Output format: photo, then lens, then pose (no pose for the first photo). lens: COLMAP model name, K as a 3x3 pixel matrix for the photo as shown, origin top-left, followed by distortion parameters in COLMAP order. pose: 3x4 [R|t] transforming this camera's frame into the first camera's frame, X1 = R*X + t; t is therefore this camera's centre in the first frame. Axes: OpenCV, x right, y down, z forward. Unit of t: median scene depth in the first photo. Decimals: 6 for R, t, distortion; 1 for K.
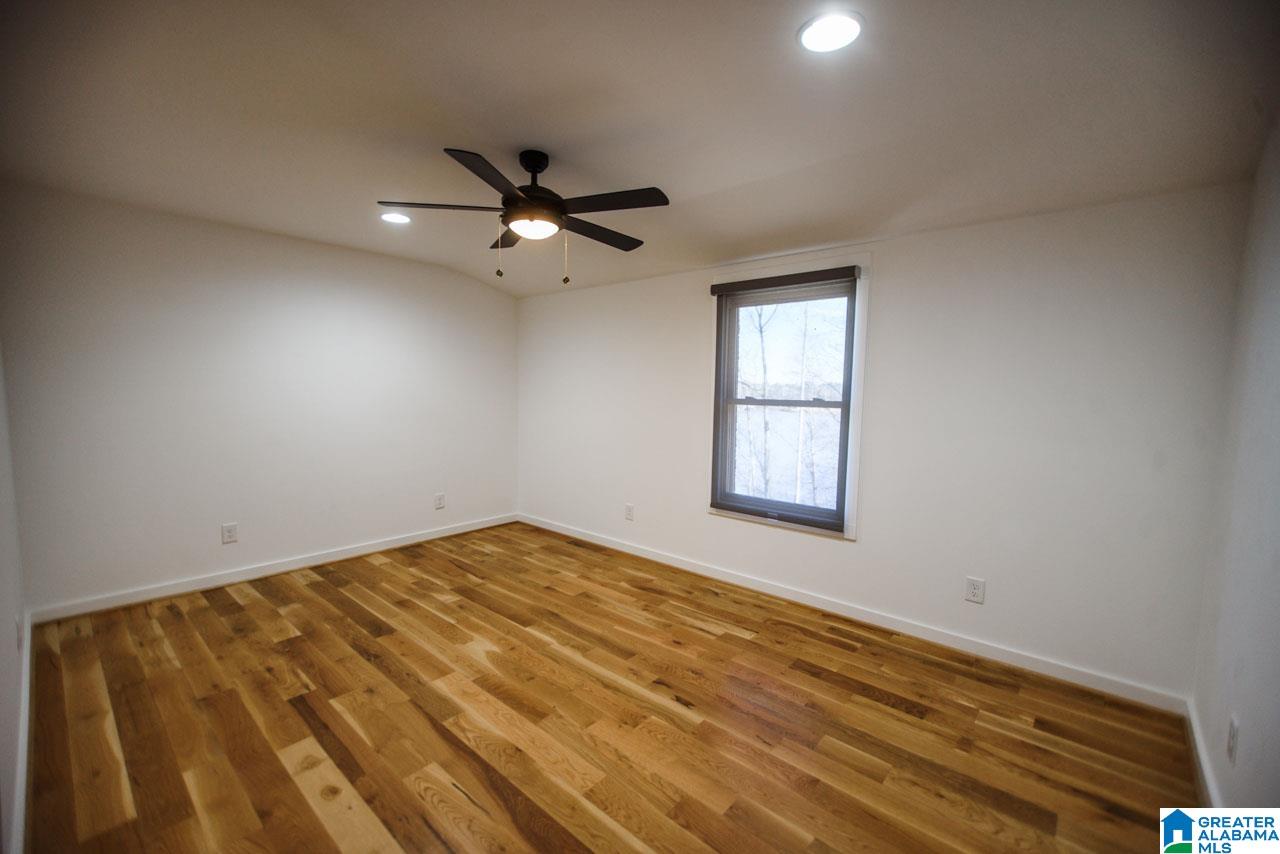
lens RADIAL K [[526.7, 0, 639.8], [0, 526.7, 429.2], [0, 0, 1]] dist [0.011515, 0.000234]
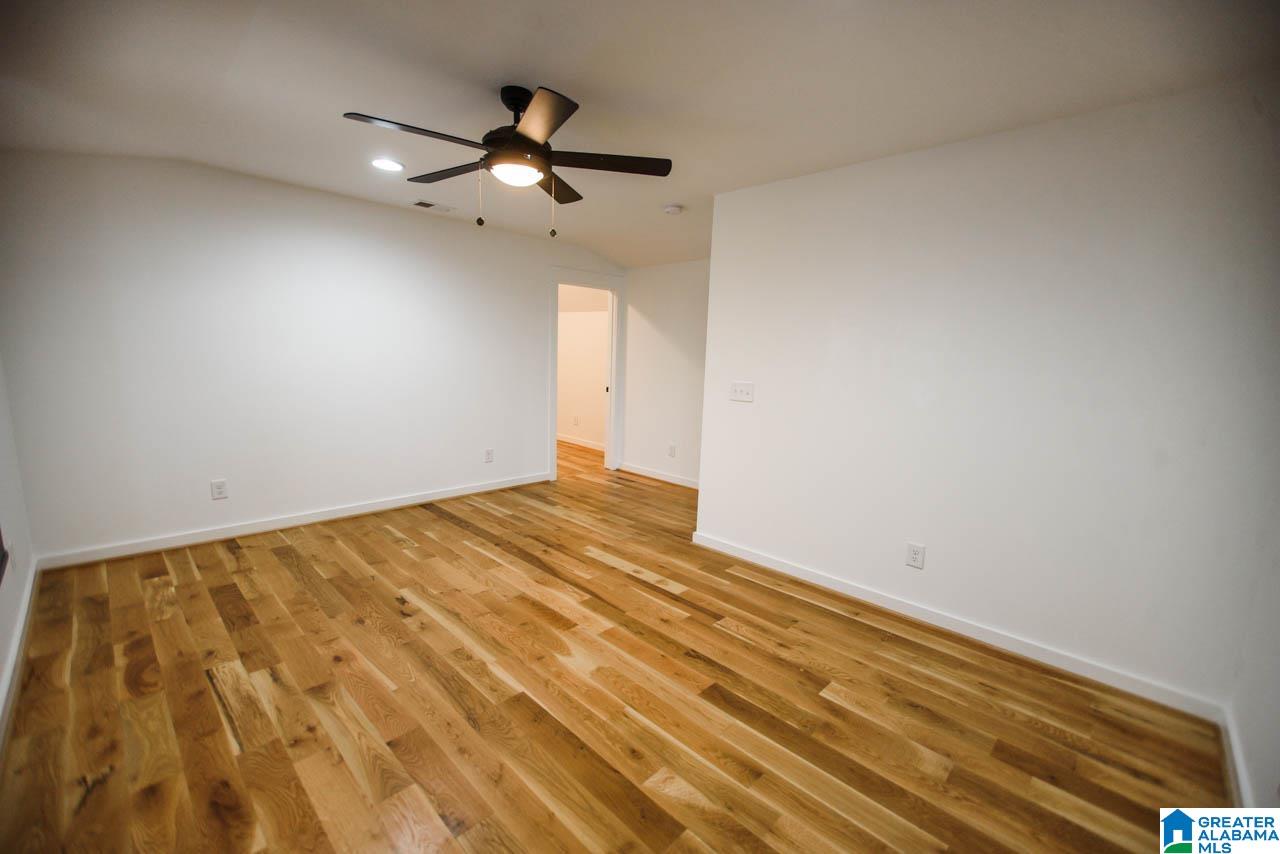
lens RADIAL K [[526.7, 0, 642.1], [0, 526.7, 429.2], [0, 0, 1]] dist [0.011515, 0.000234]
pose [[-0.997651, -0.055321, 0.040395, -0.428698], [-0.044622, 0.972282, 0.229512, -0.148403], [-0.051972, 0.227171, -0.972467, 1.782040]]
